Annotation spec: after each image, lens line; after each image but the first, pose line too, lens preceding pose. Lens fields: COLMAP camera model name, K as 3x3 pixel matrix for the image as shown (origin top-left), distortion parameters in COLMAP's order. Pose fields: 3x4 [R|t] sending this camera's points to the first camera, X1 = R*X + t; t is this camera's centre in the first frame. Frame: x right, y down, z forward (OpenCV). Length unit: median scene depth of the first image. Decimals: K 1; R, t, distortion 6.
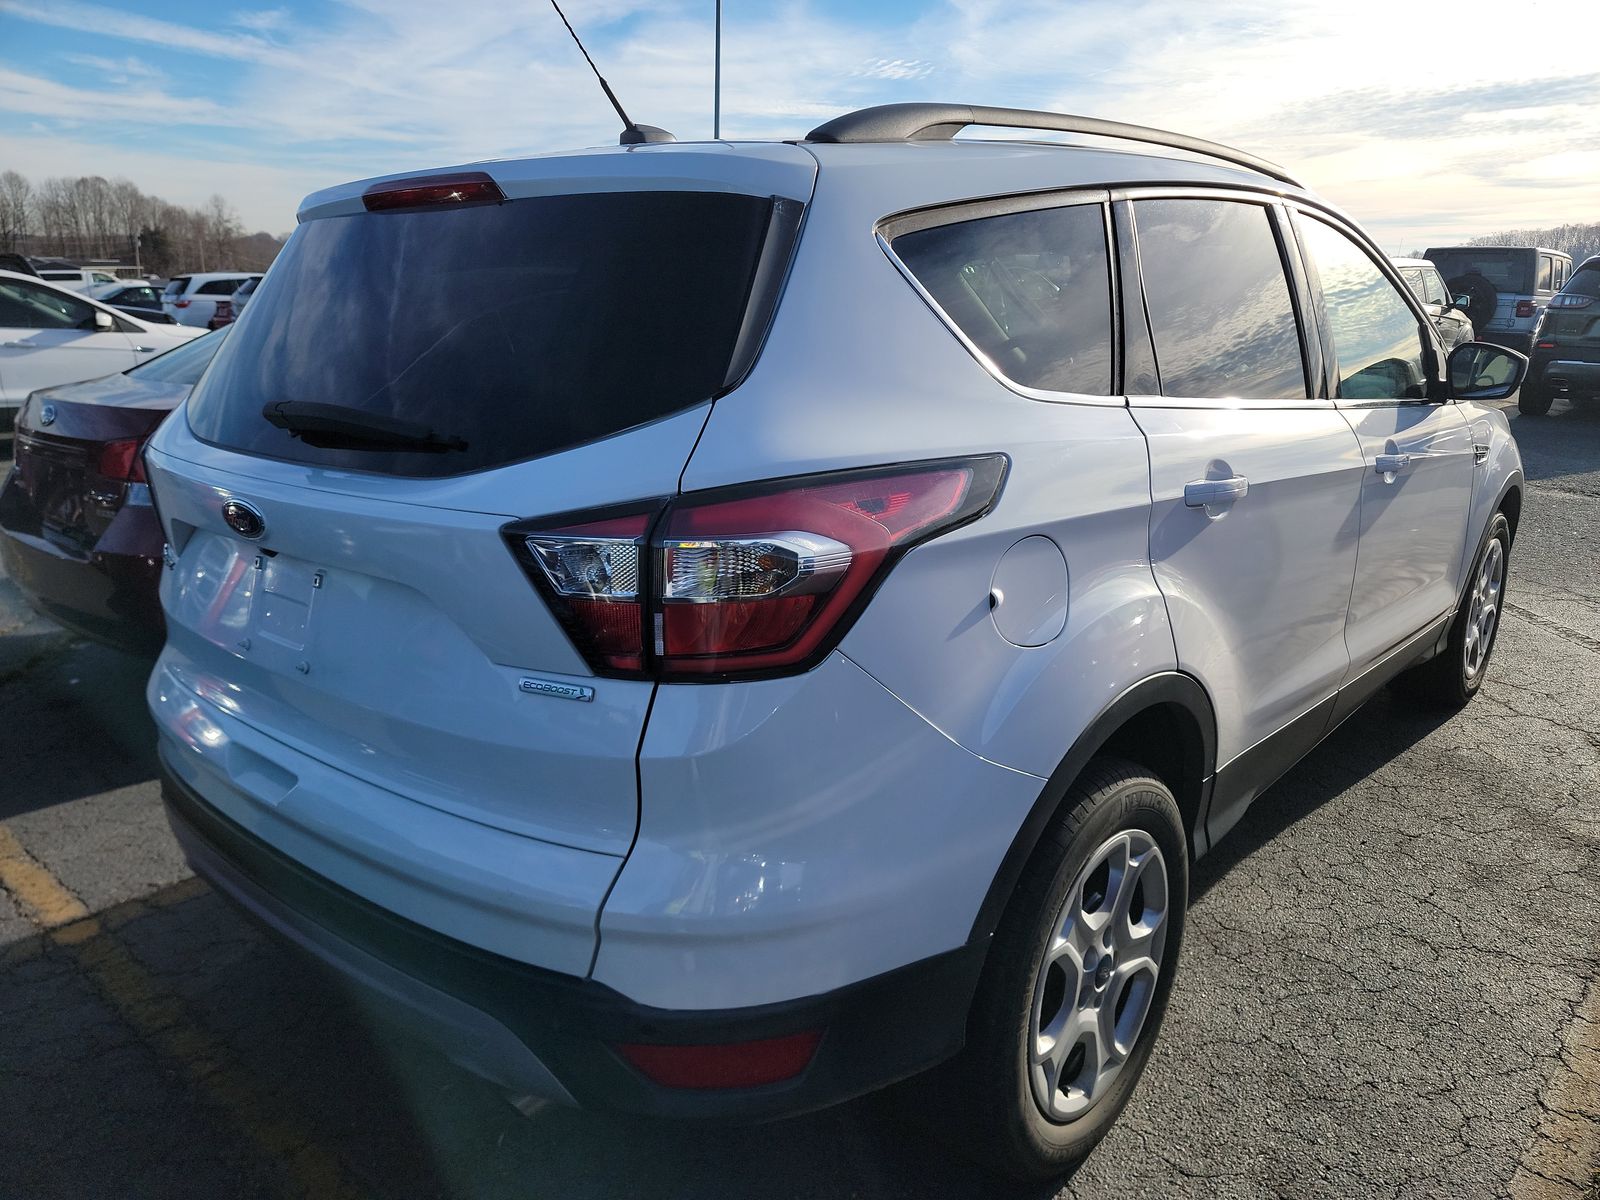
lens RADIAL K [[1142.8, 0, 800.0], [0, 1142.8, 600.0], [0, 0, 1]] dist [0.026630, -0.004445]
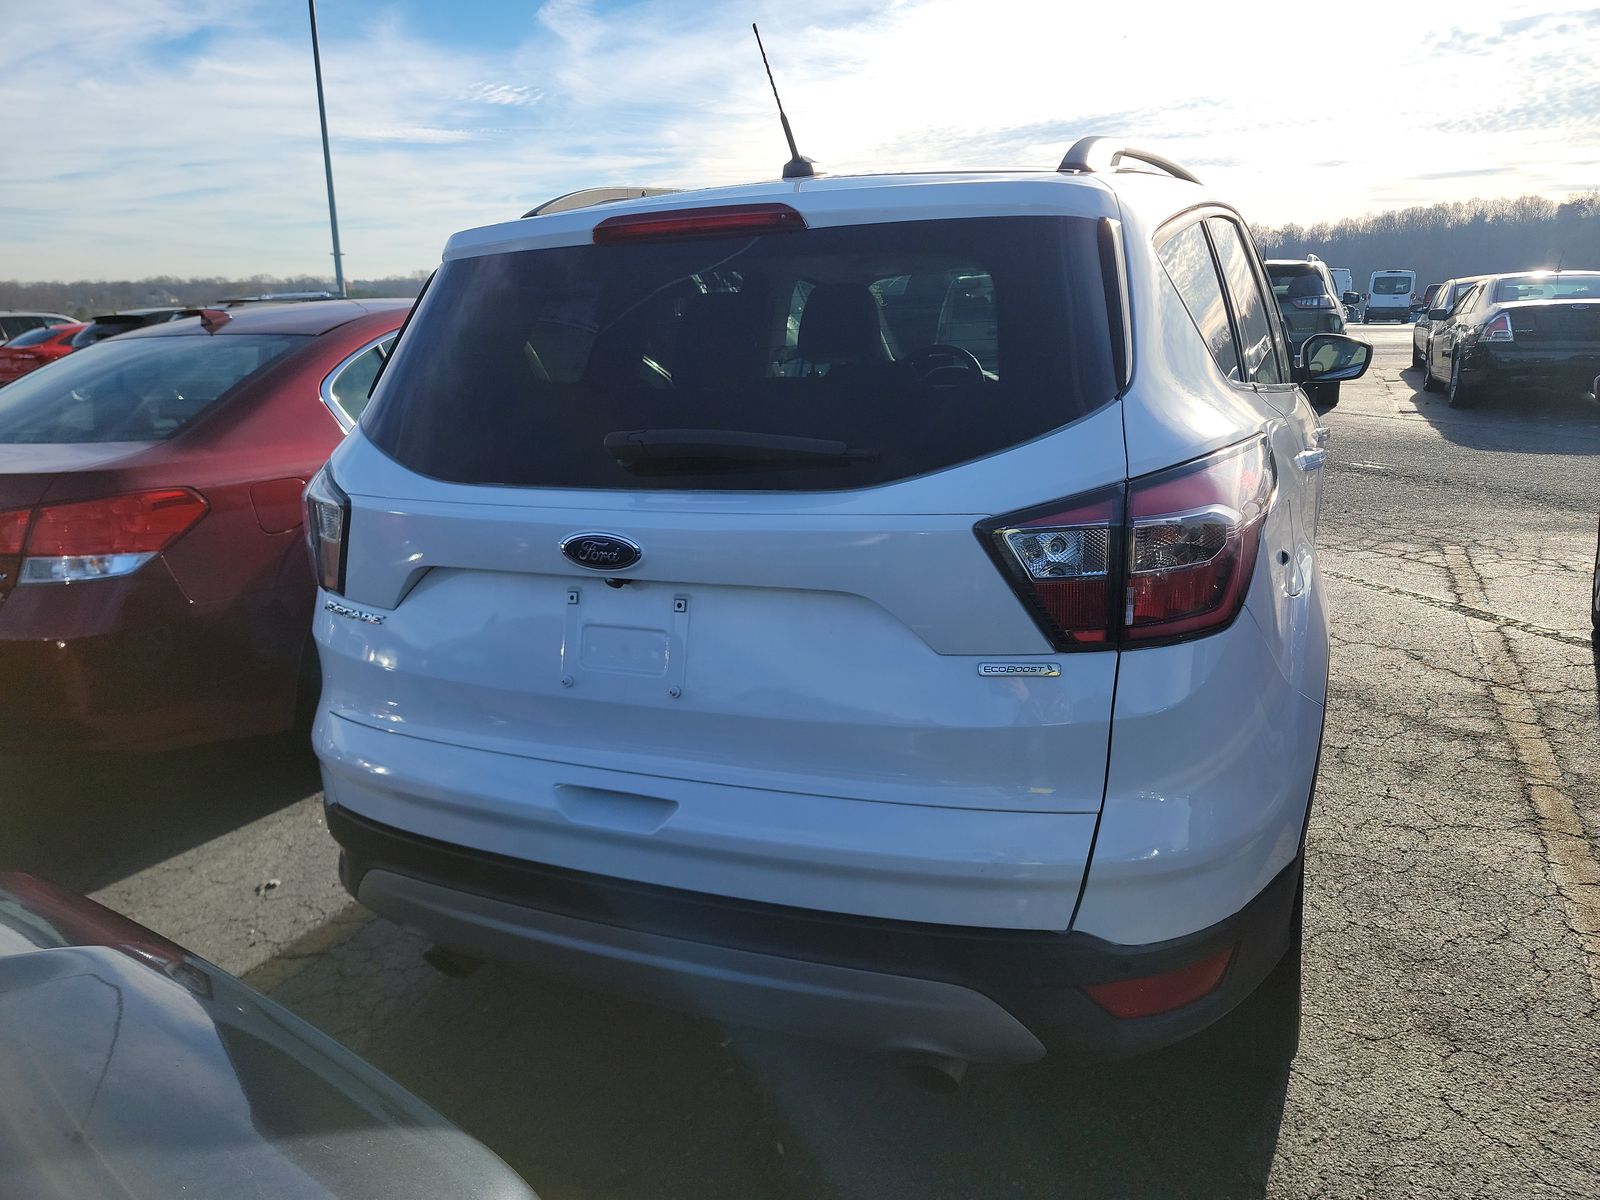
lens RADIAL K [[1119.4, 0, 764.0], [0, 1119.4, 601.7], [0, 0, 1]] dist [0.133471, -0.109657]
pose [[0.955844, -0.102165, 0.275544, -0.731388], [0.108401, 0.994079, -0.007454, -0.004860], [-0.273151, 0.036994, 0.961260, 0.022951]]
